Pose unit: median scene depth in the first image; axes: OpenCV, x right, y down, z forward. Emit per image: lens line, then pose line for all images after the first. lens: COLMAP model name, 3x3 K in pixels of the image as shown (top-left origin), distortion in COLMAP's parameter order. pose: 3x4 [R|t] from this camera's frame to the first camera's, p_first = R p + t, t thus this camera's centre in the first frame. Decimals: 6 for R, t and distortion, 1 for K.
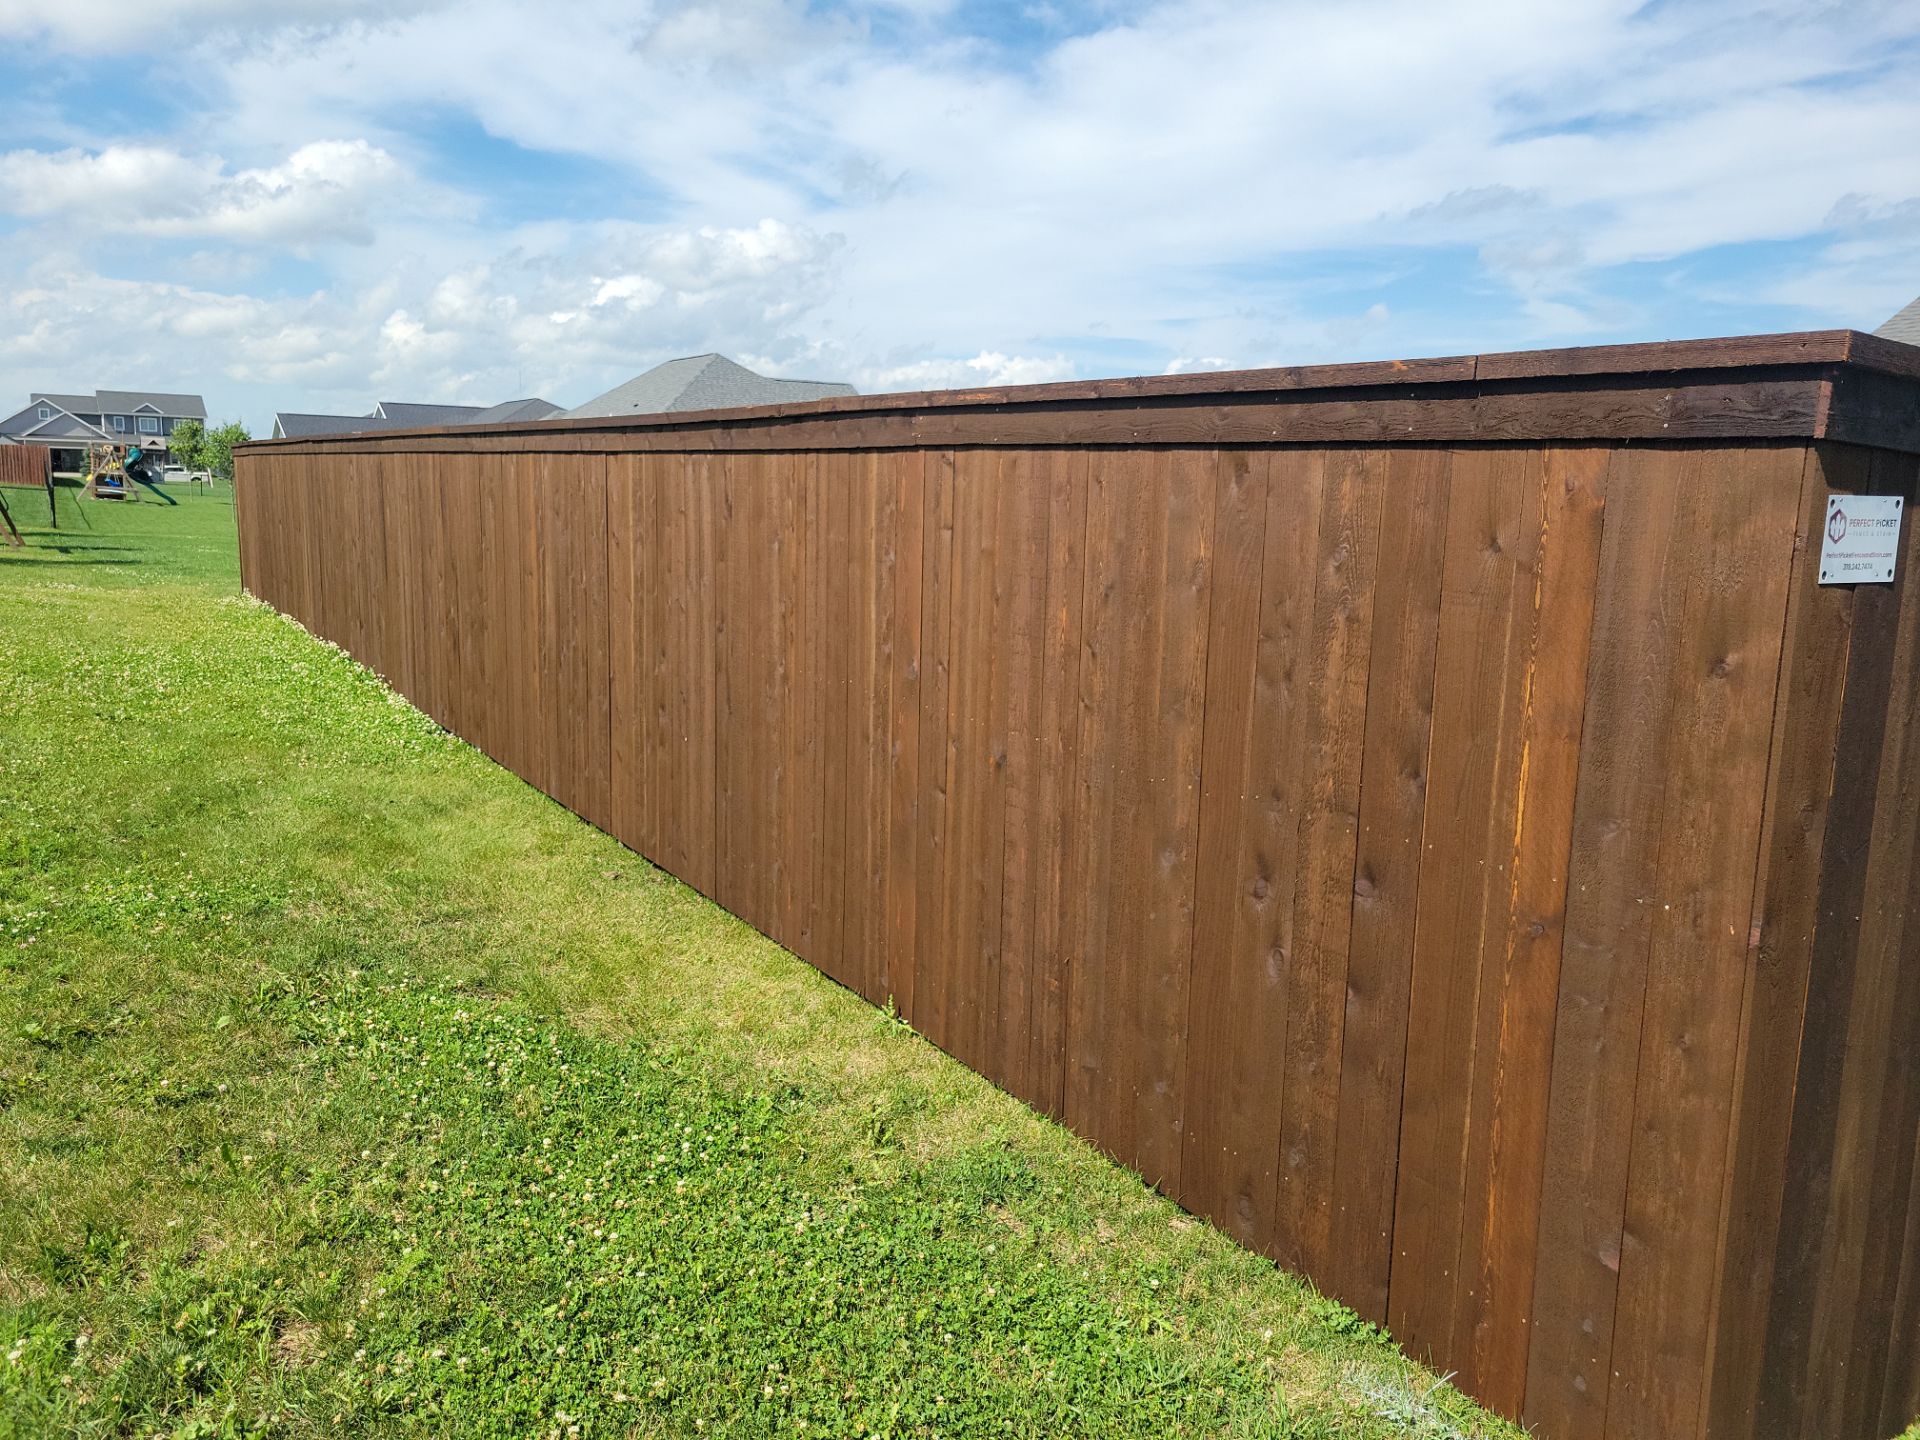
lens RADIAL K [[1455.5, 0, 925.0], [0, 1455.5, 714.5], [0, 0, 1]] dist [0.021744, 0.002157]
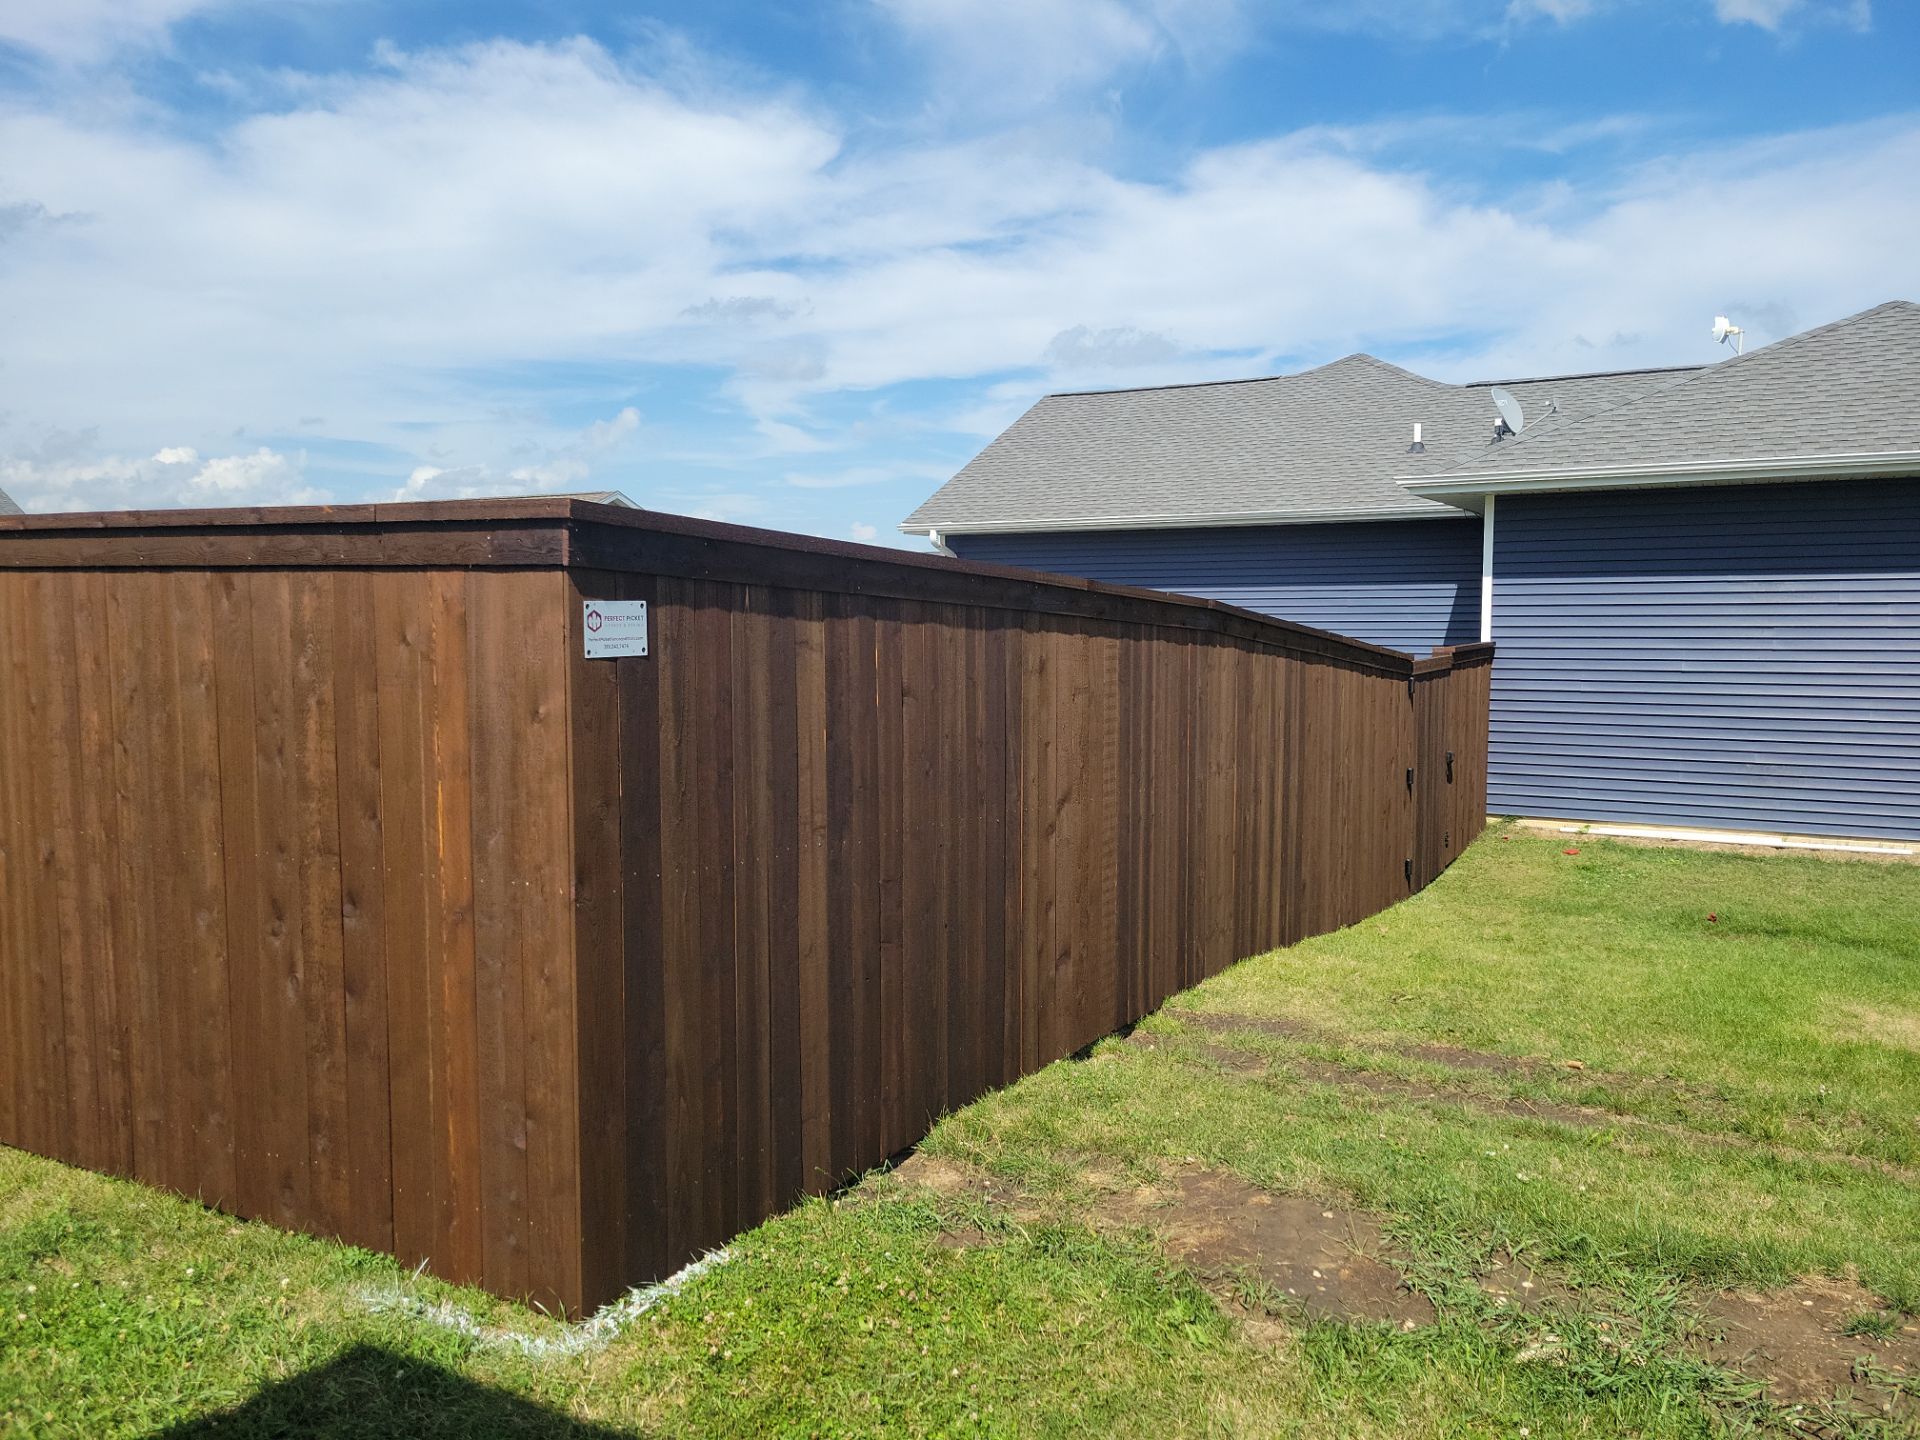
lens RADIAL K [[1478.9, 0, 976.0], [0, 1478.9, 731.0], [0, 0, 1]] dist [0.076215, -0.066836]
pose [[0.868841, -0.066457, 0.490610, 0.160479], [0.097823, 0.994458, -0.038531, 0.073487], [-0.485330, 0.081470, 0.870527, -0.466690]]
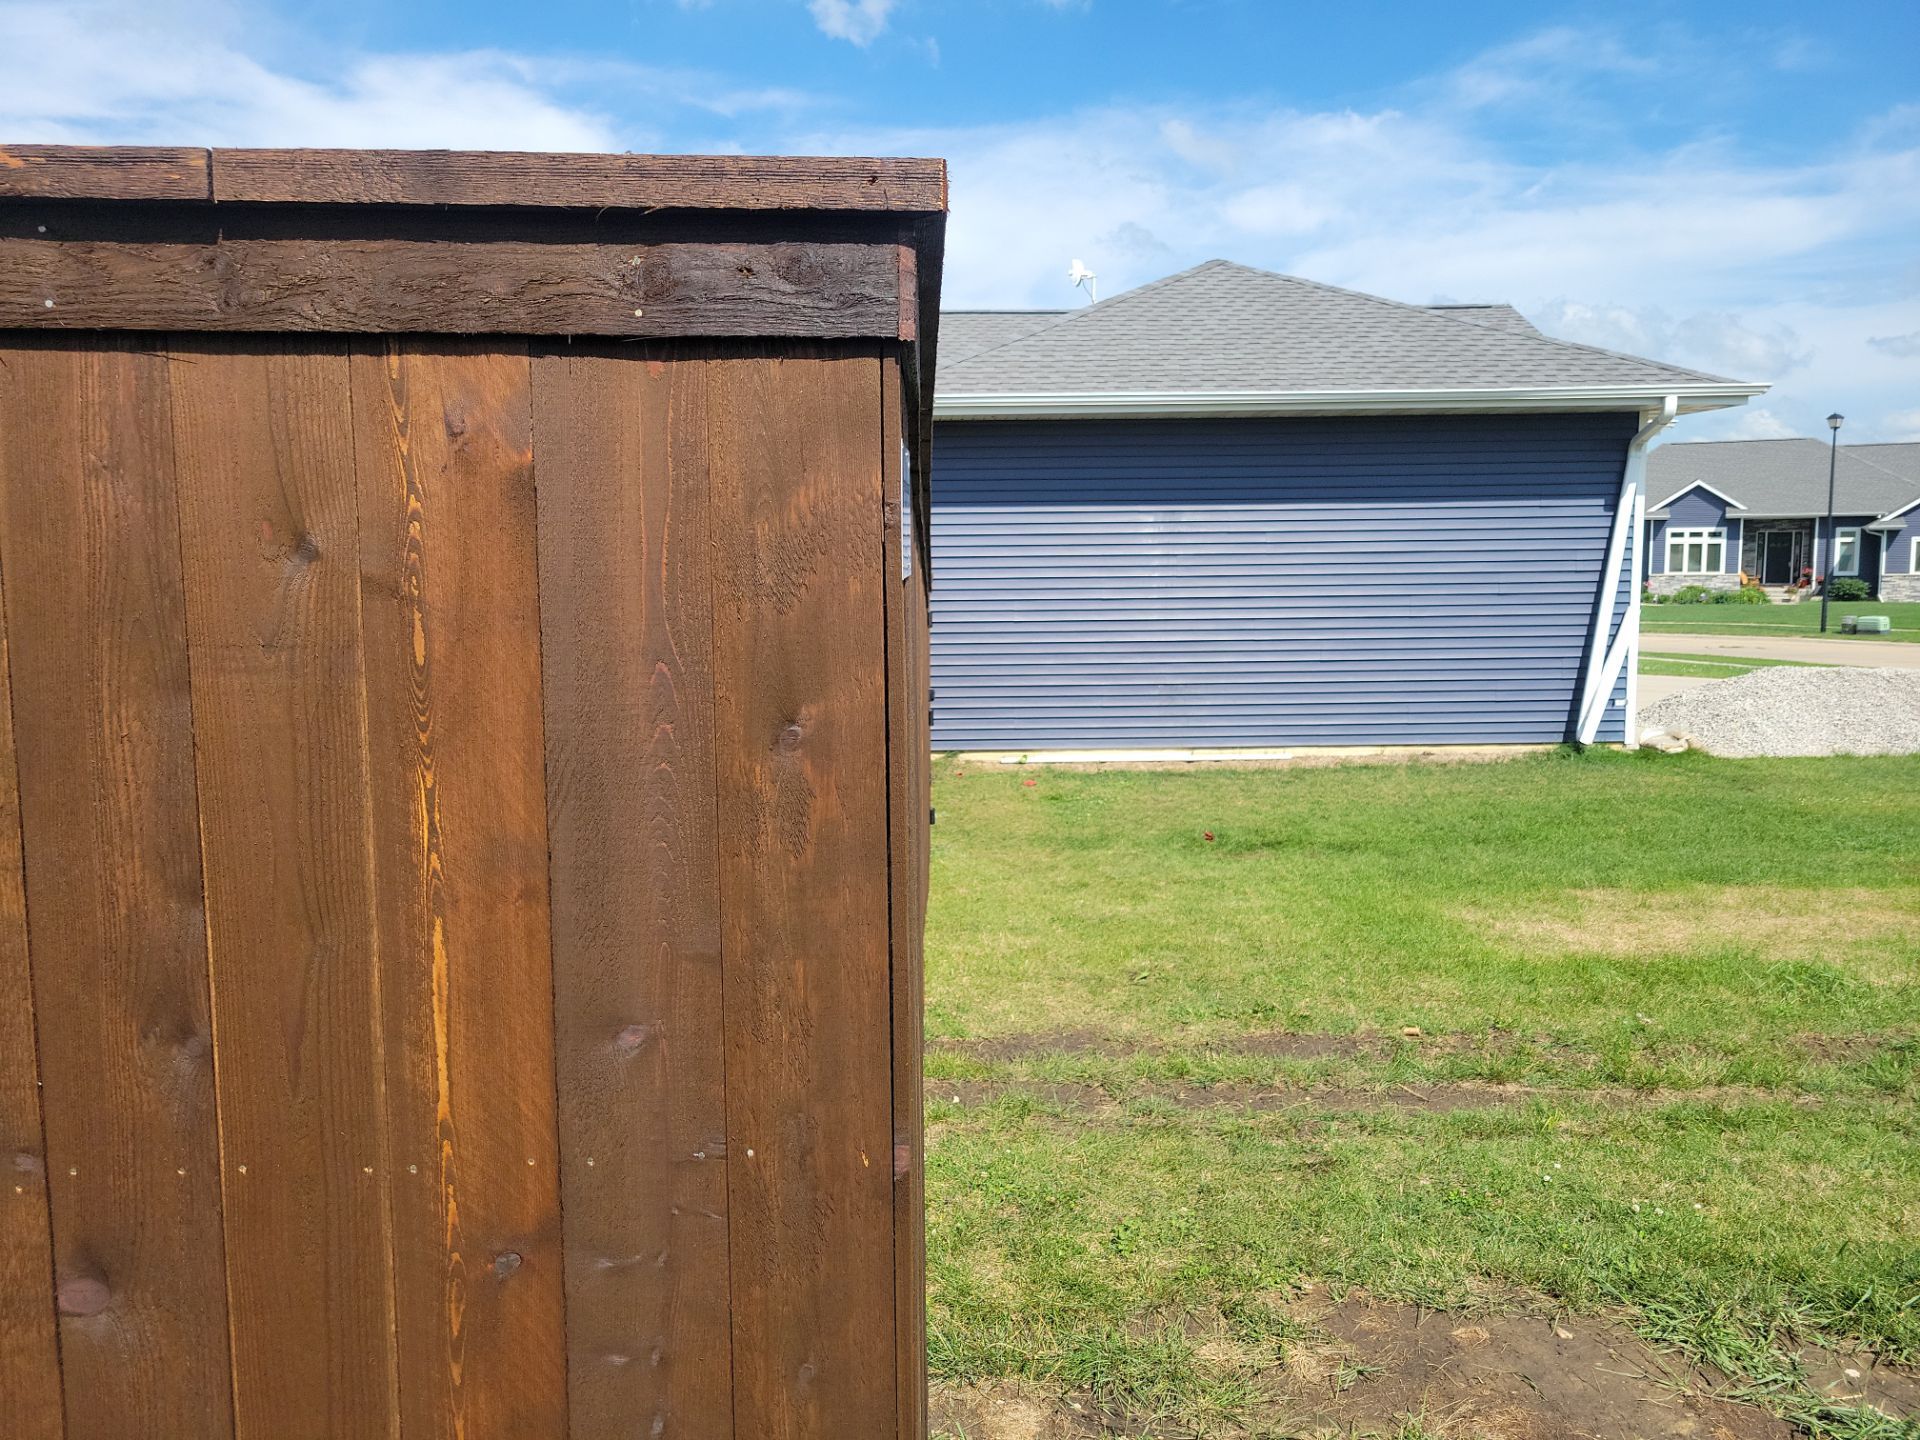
lens RADIAL K [[1473.1, 0, 970.3], [0, 1473.1, 704.1], [0, 0, 1]] dist [0.052188, -0.029115]
pose [[0.509057, -0.121211, 0.852156, 0.066992], [0.152653, 0.987054, 0.049207, -0.052971], [-0.847088, 0.105035, 0.520970, 0.544269]]
